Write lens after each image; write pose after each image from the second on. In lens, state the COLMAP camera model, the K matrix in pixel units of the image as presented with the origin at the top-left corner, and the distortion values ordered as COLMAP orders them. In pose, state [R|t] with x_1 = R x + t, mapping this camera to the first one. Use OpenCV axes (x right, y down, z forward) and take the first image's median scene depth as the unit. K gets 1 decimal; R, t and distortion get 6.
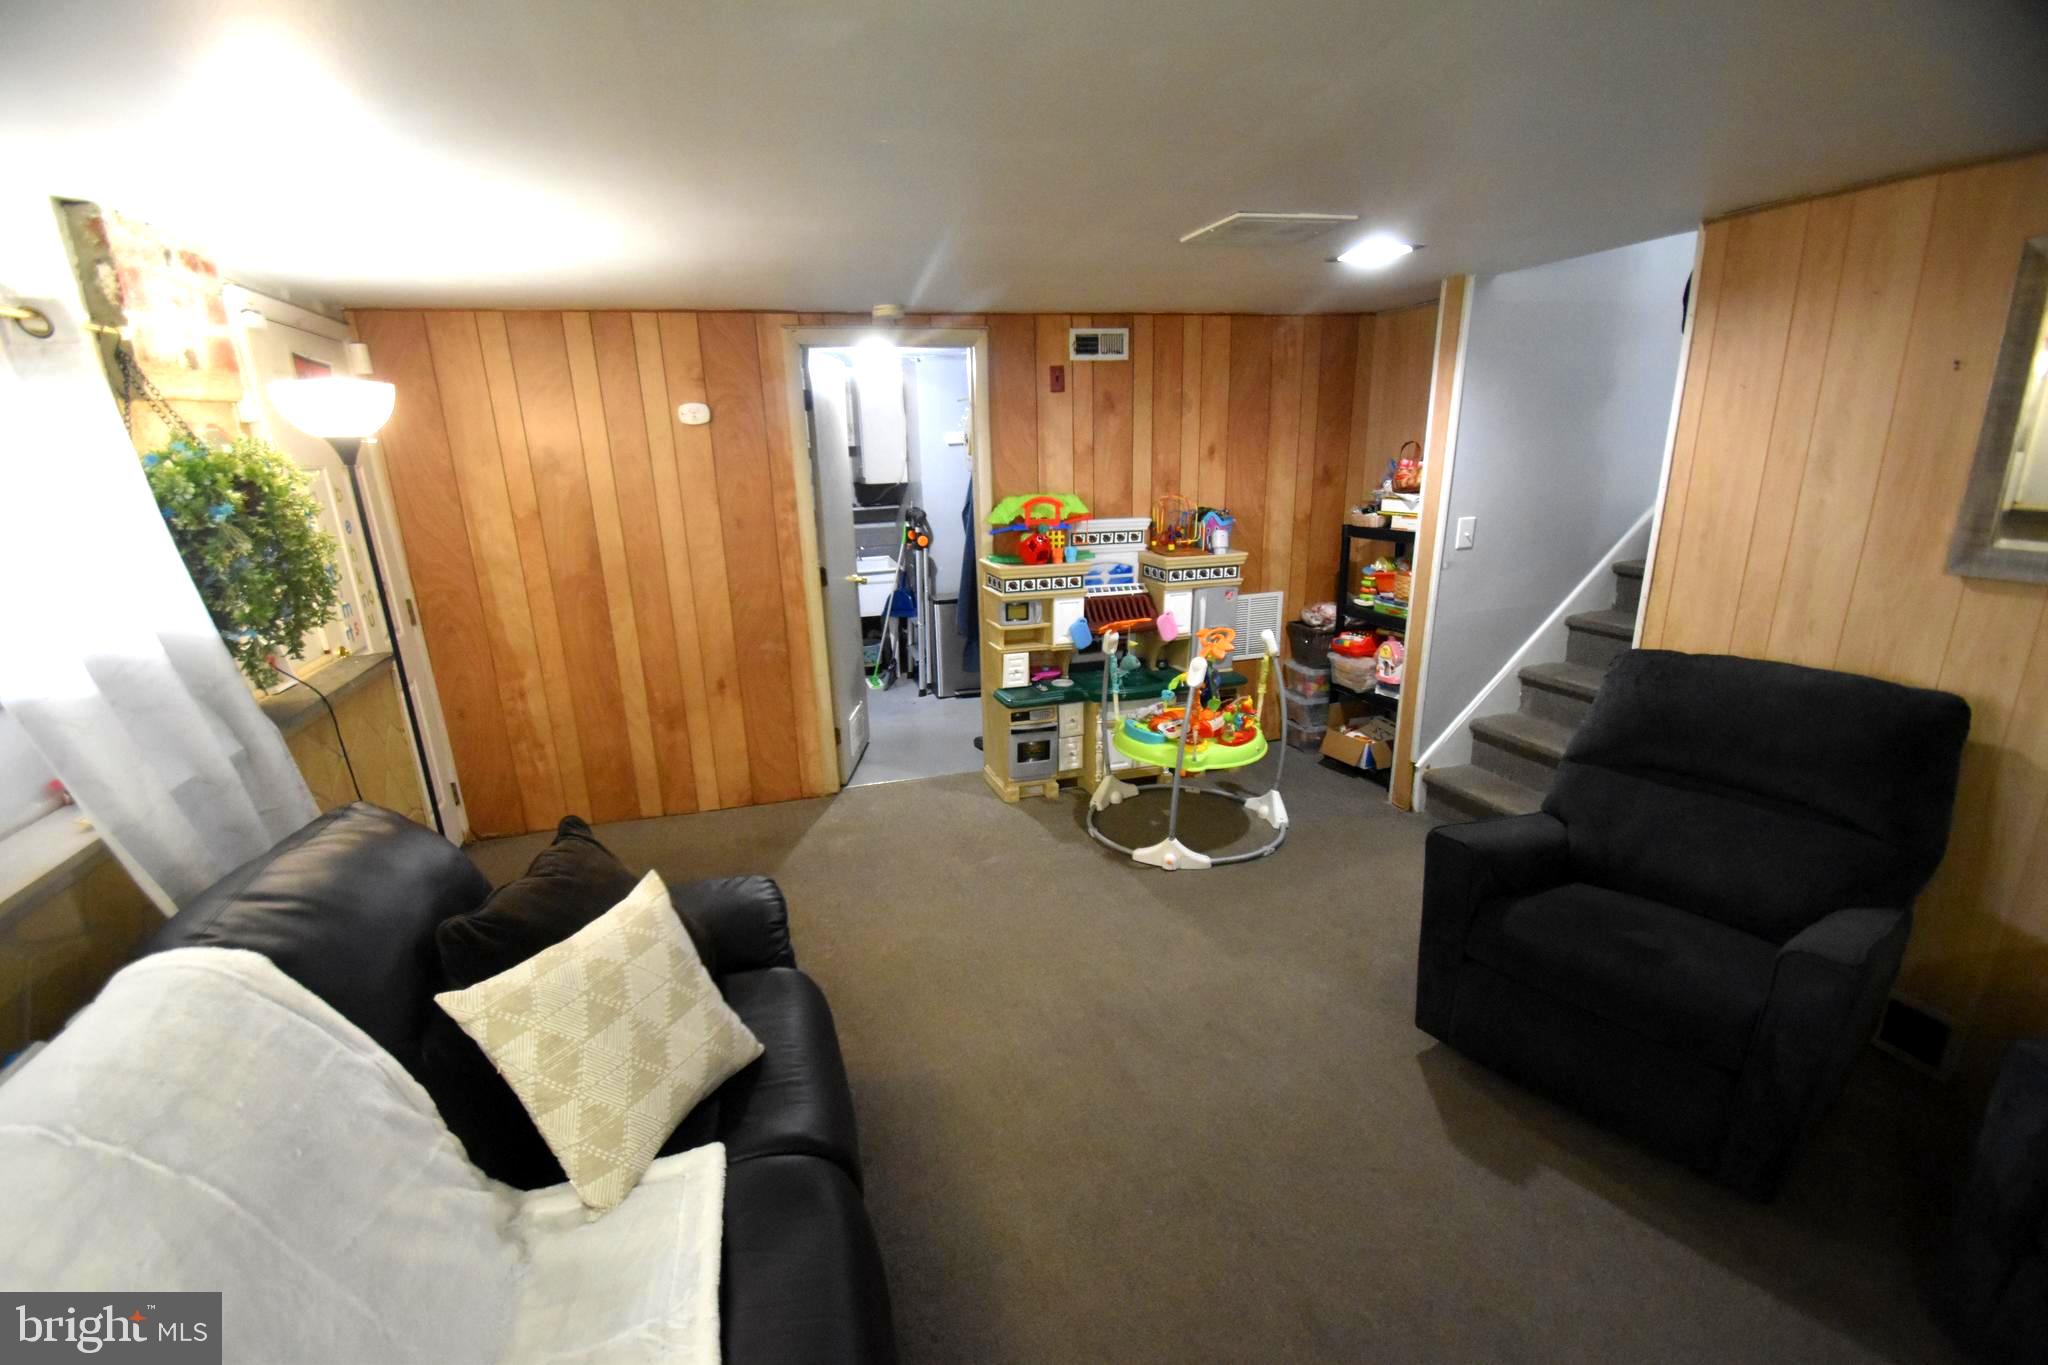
lens RADIAL K [[904.5, 0, 964.7], [0, 904.5, 716.5], [0, 0, 1]] dist [0.019017, -0.020791]
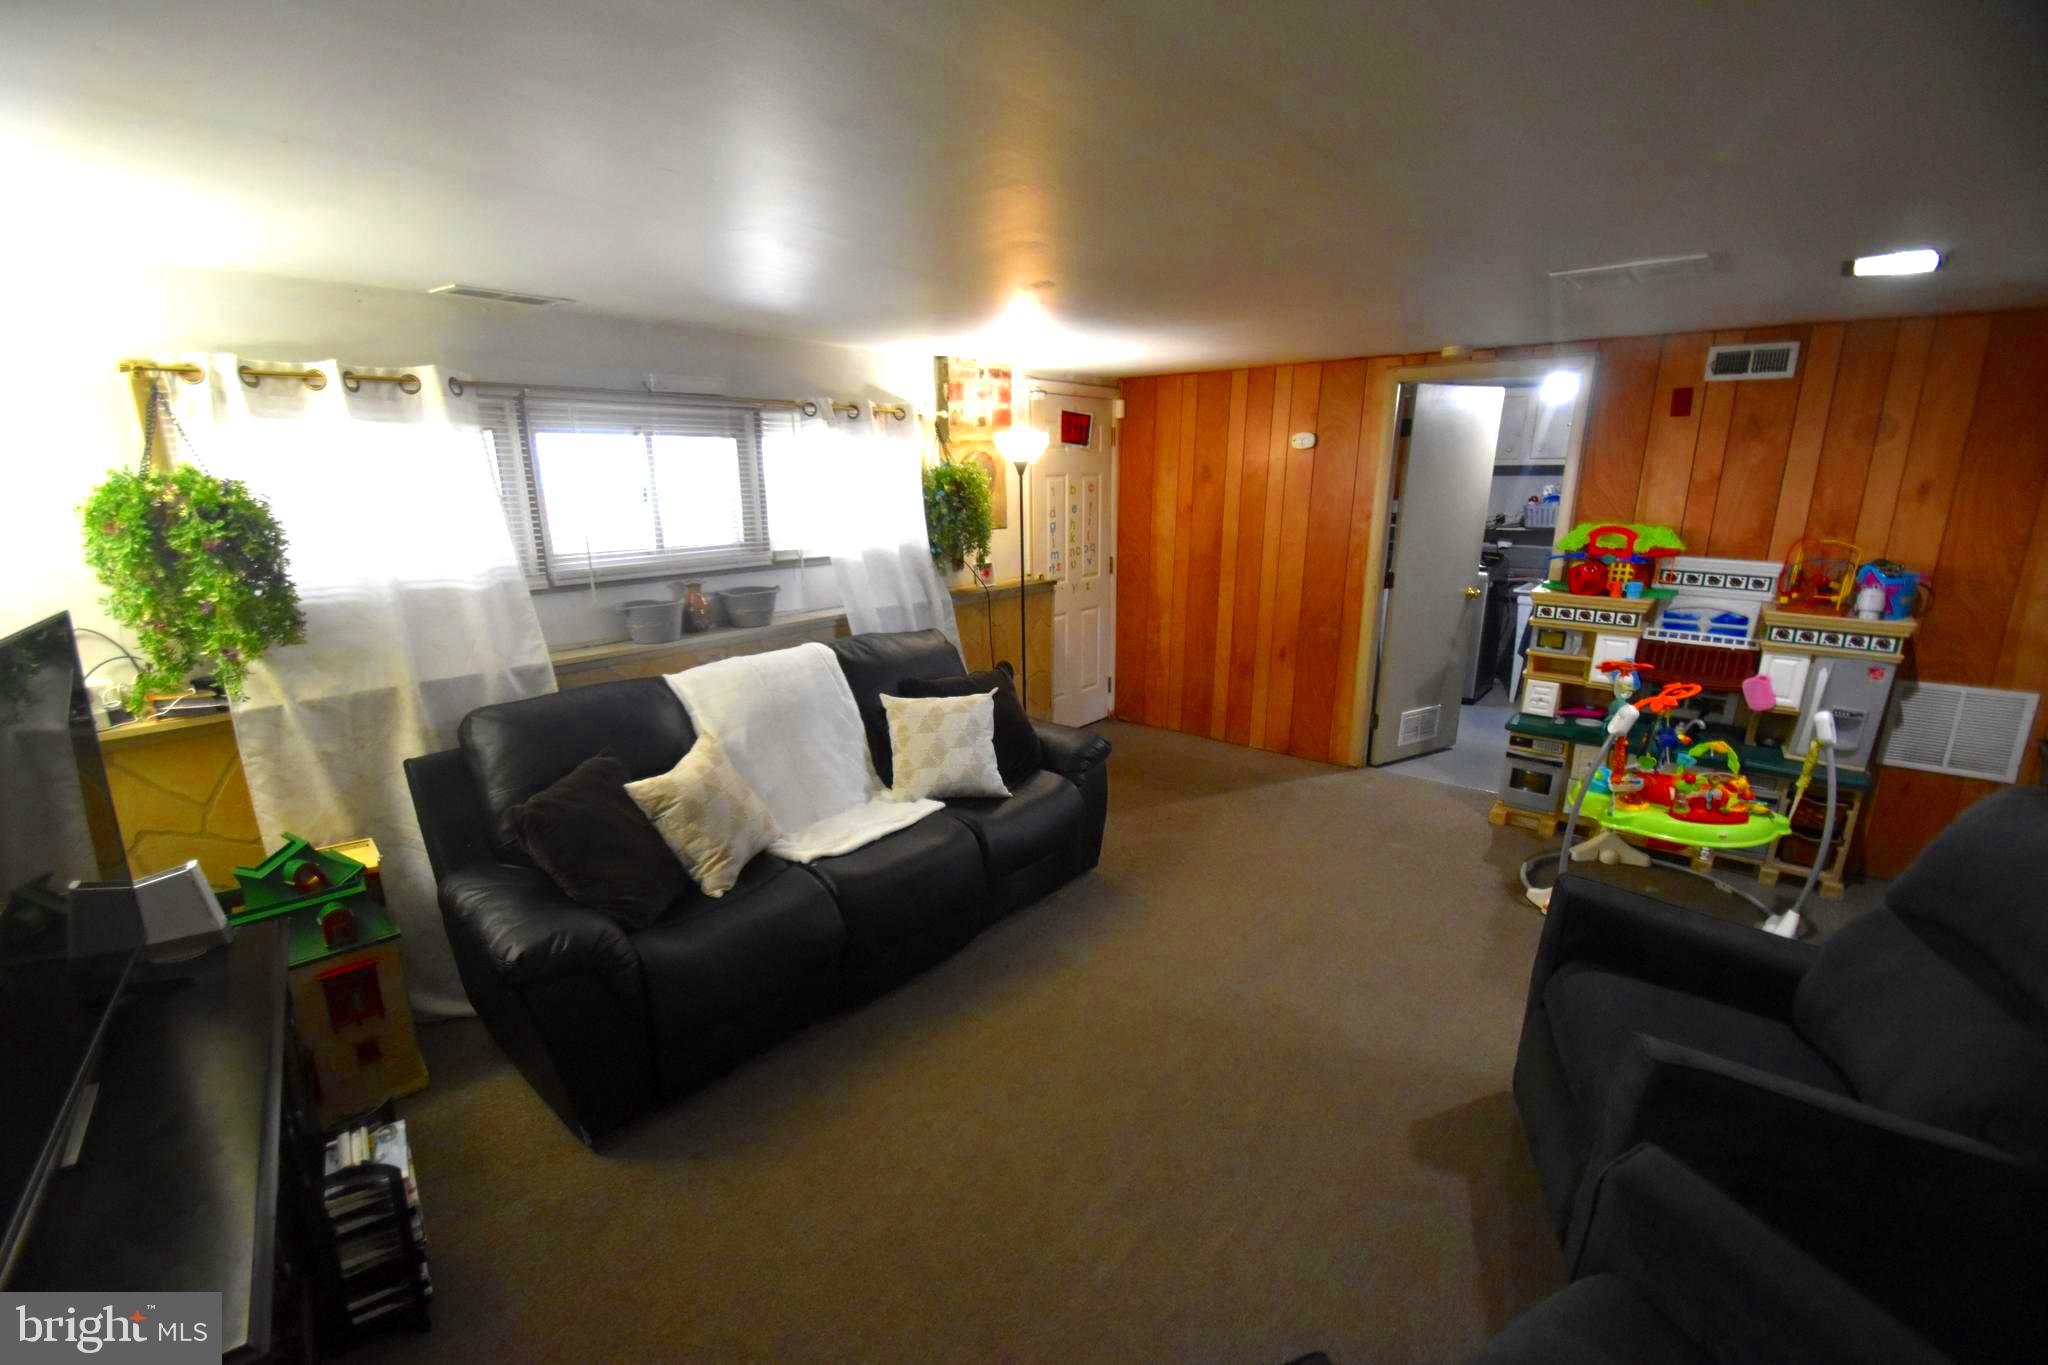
lens RADIAL K [[904.5, 0, 964.7], [0, 904.5, 716.5], [0, 0, 1]] dist [0.019017, -0.020791]
pose [[0.525853, 0.250577, -0.812828, 0.545206], [-0.251135, 0.958758, 0.133094, -0.005852], [0.812656, 0.134142, 0.567095, -0.070608]]
